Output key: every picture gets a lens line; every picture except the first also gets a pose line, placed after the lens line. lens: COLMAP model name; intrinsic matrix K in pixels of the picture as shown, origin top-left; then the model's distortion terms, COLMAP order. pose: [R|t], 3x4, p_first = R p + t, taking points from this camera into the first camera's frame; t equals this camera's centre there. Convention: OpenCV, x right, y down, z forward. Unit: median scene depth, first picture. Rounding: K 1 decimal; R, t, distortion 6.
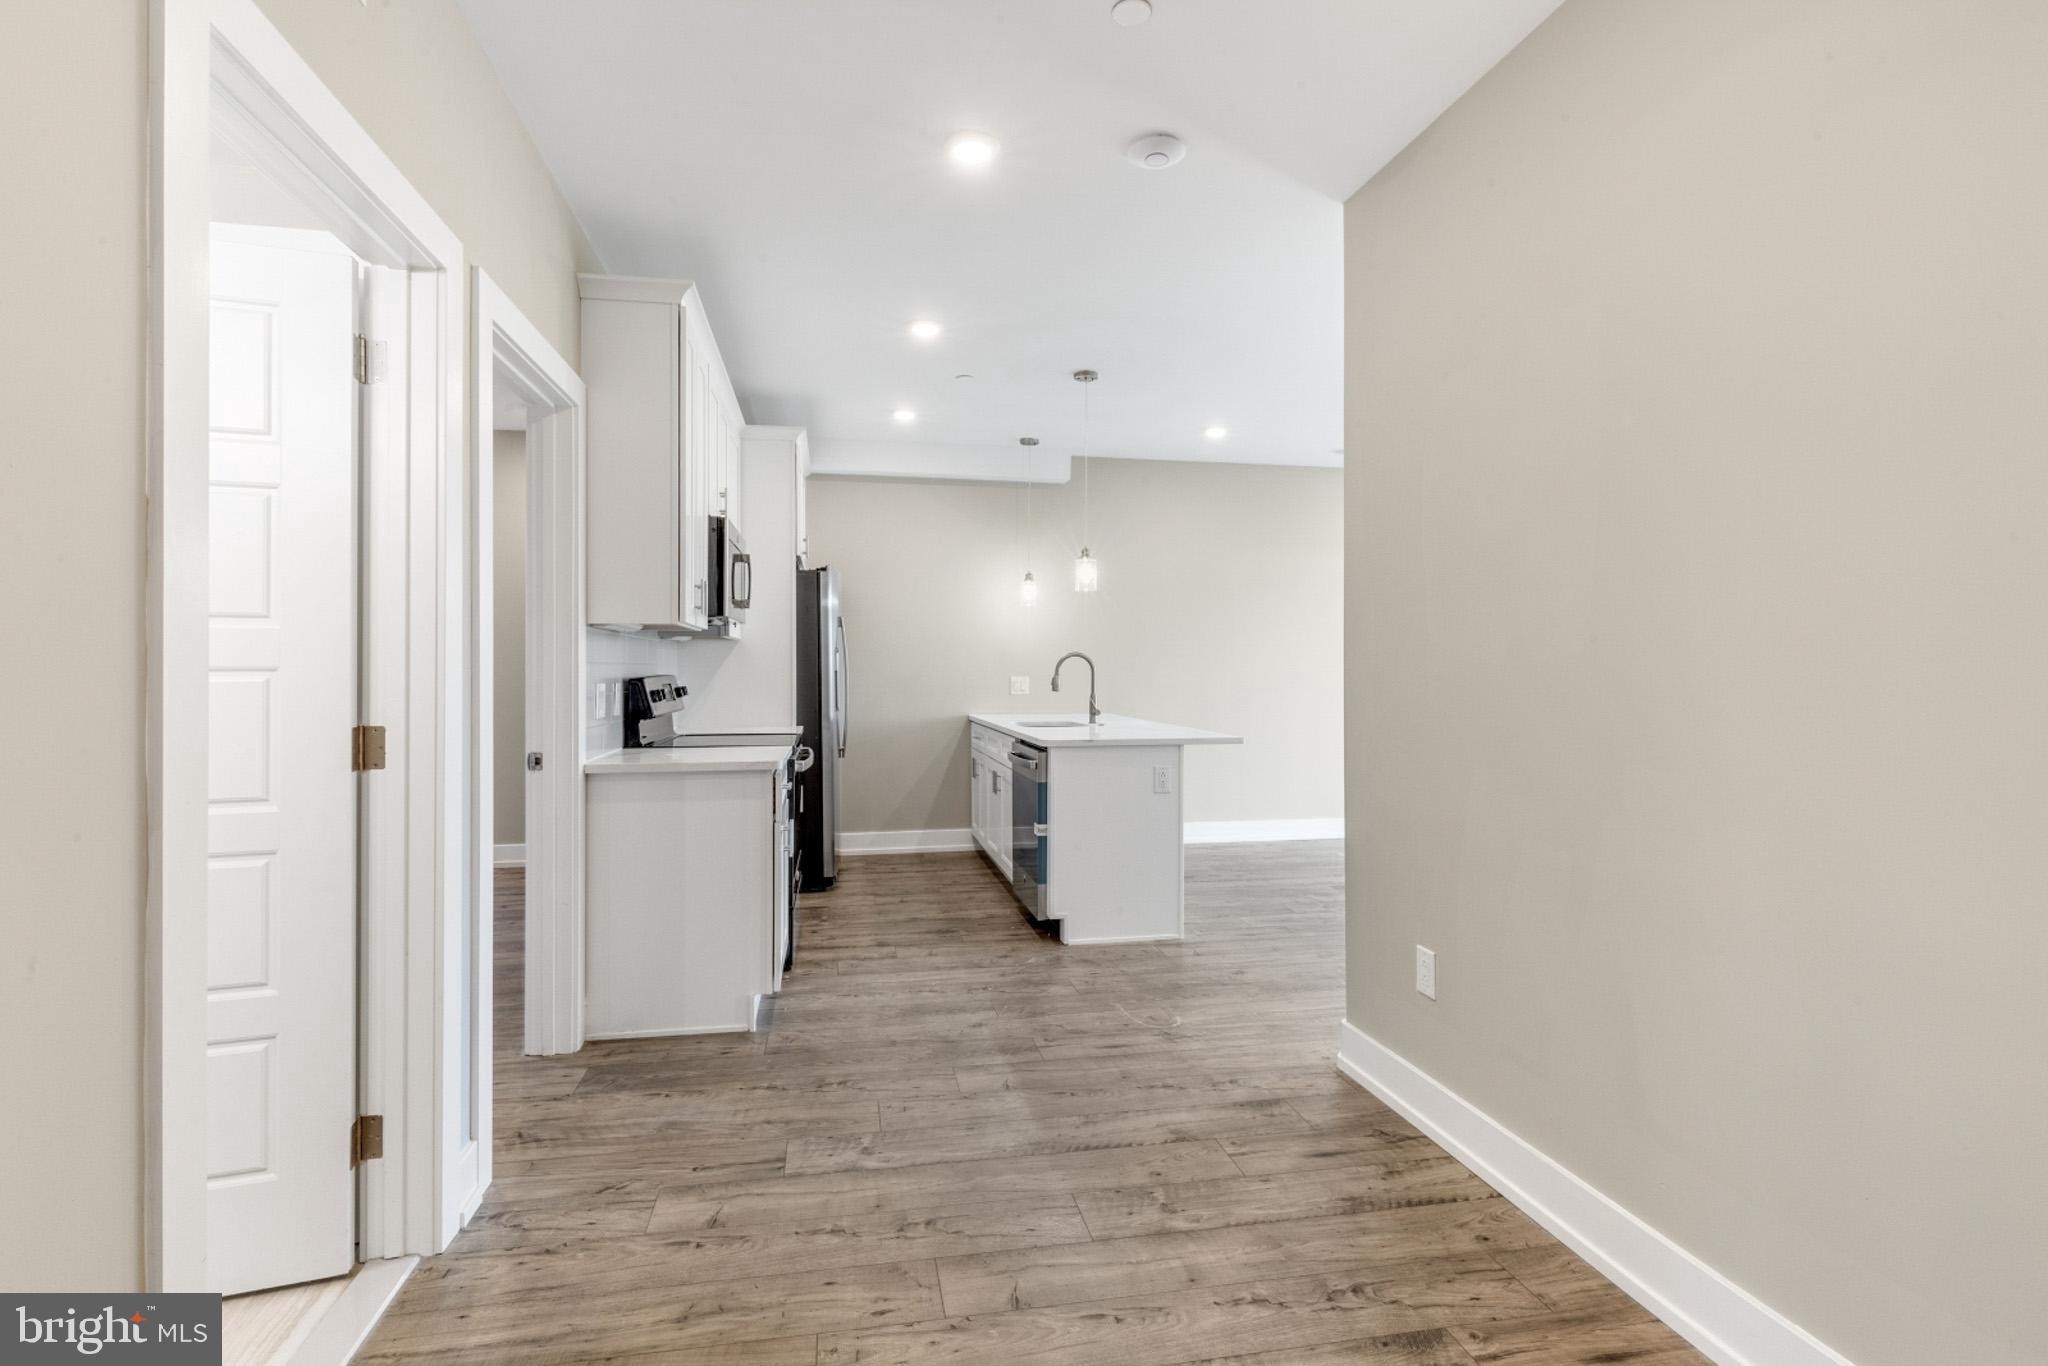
lens RADIAL K [[965.2, 0, 1014.6], [0, 965.2, 643.1], [0, 0, 1]] dist [0.009010, -0.000893]
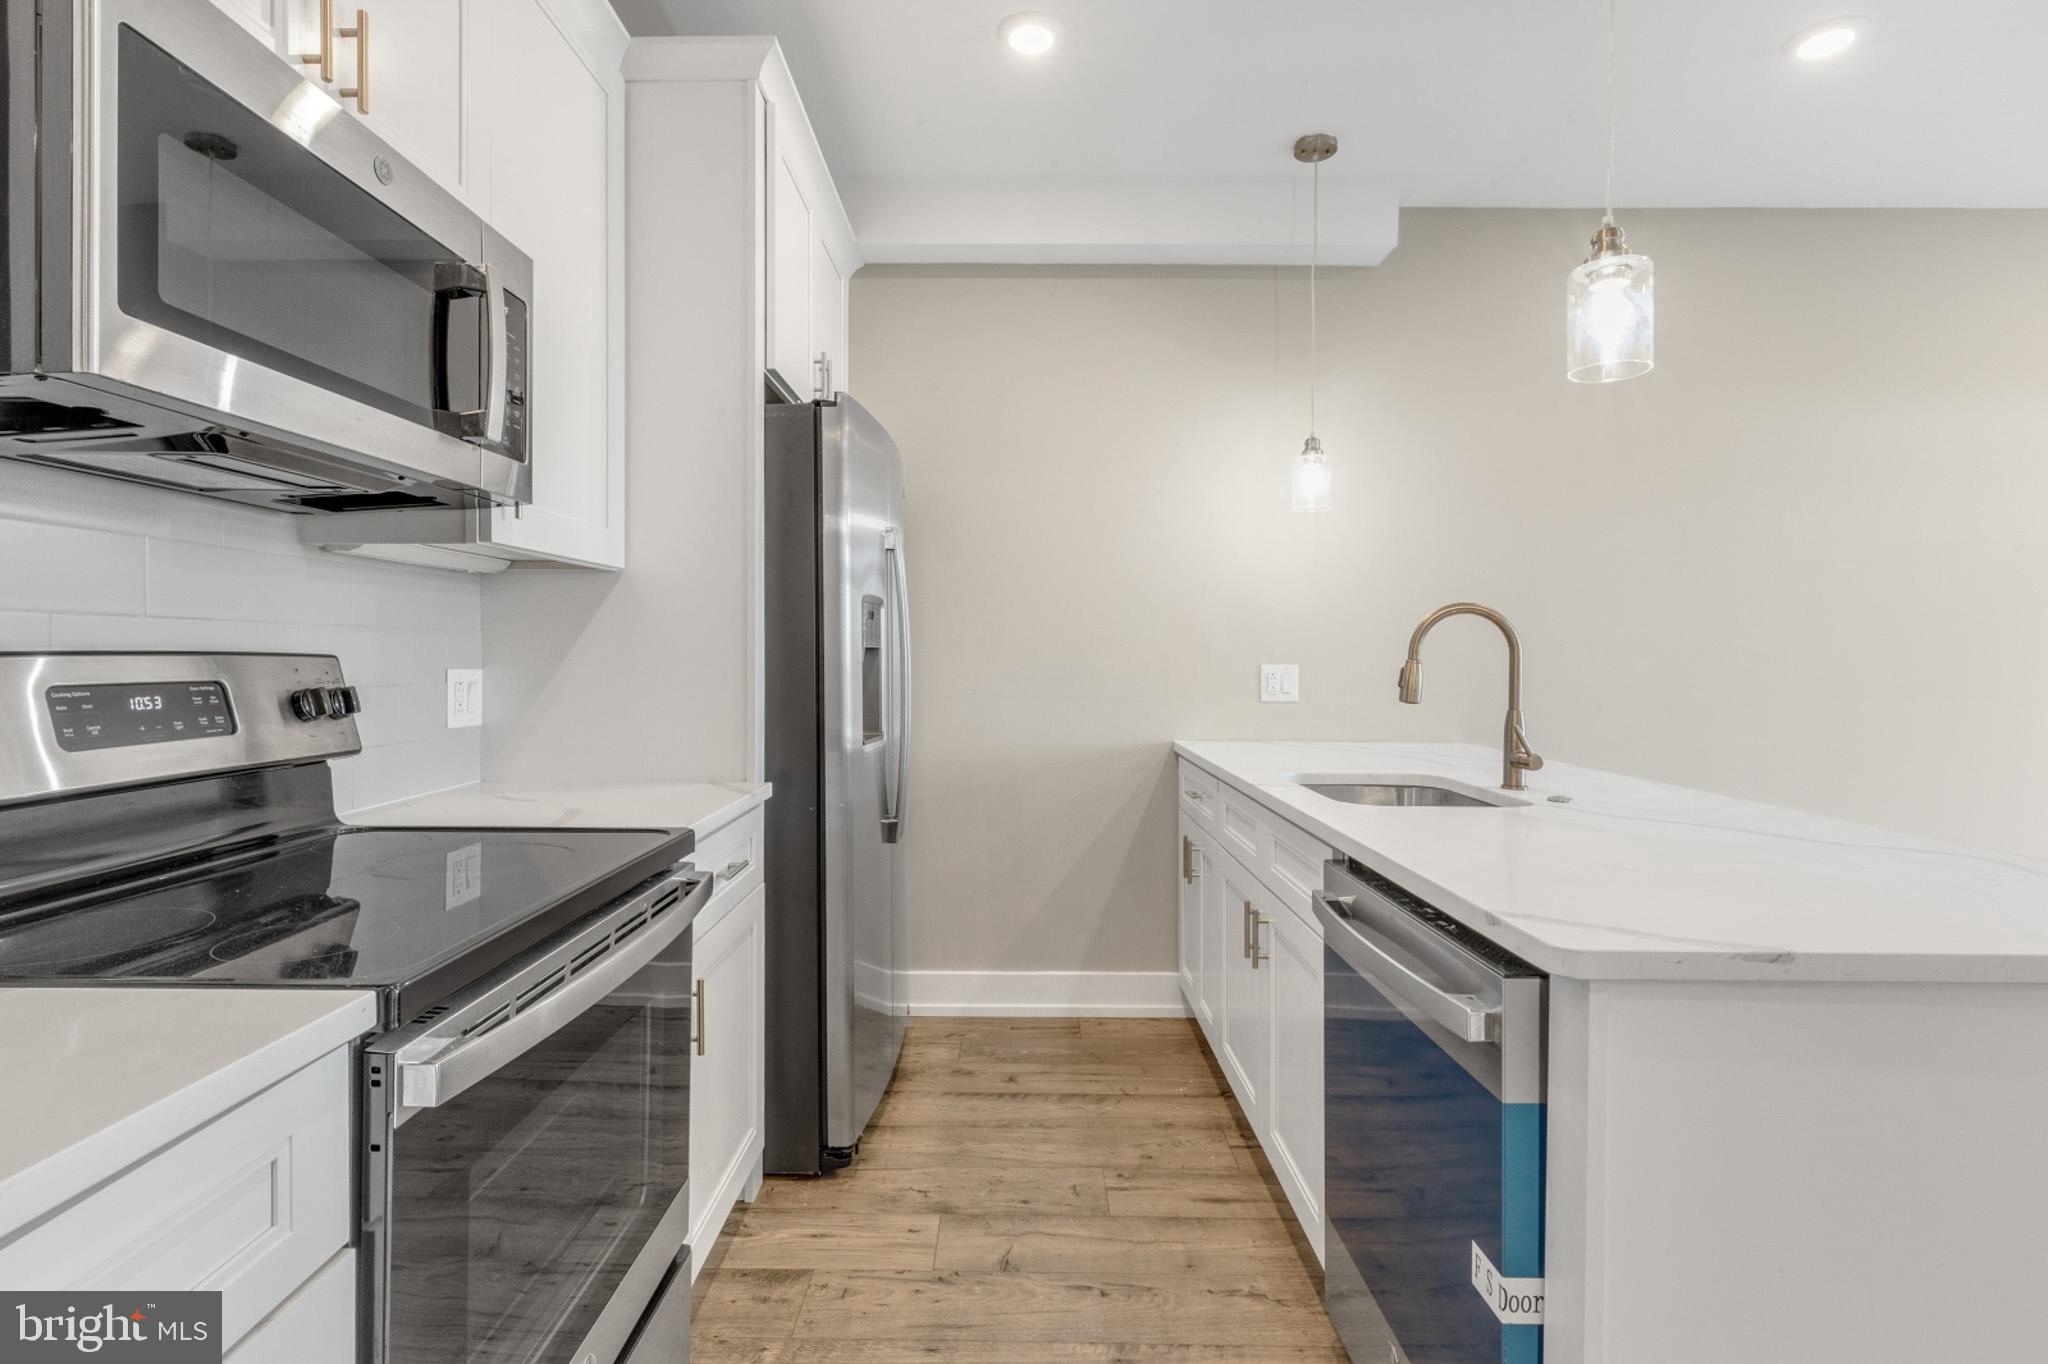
lens RADIAL K [[976.2, 0, 1012.6], [0, 976.2, 652.6], [0, 0, 1]] dist [0.006112, -0.000489]
pose [[0.982083, 0.004882, -0.188386, -0.051721], [-0.000491, 0.999727, 0.023350, 0.025840], [0.188449, -0.022839, 0.981817, 0.738948]]
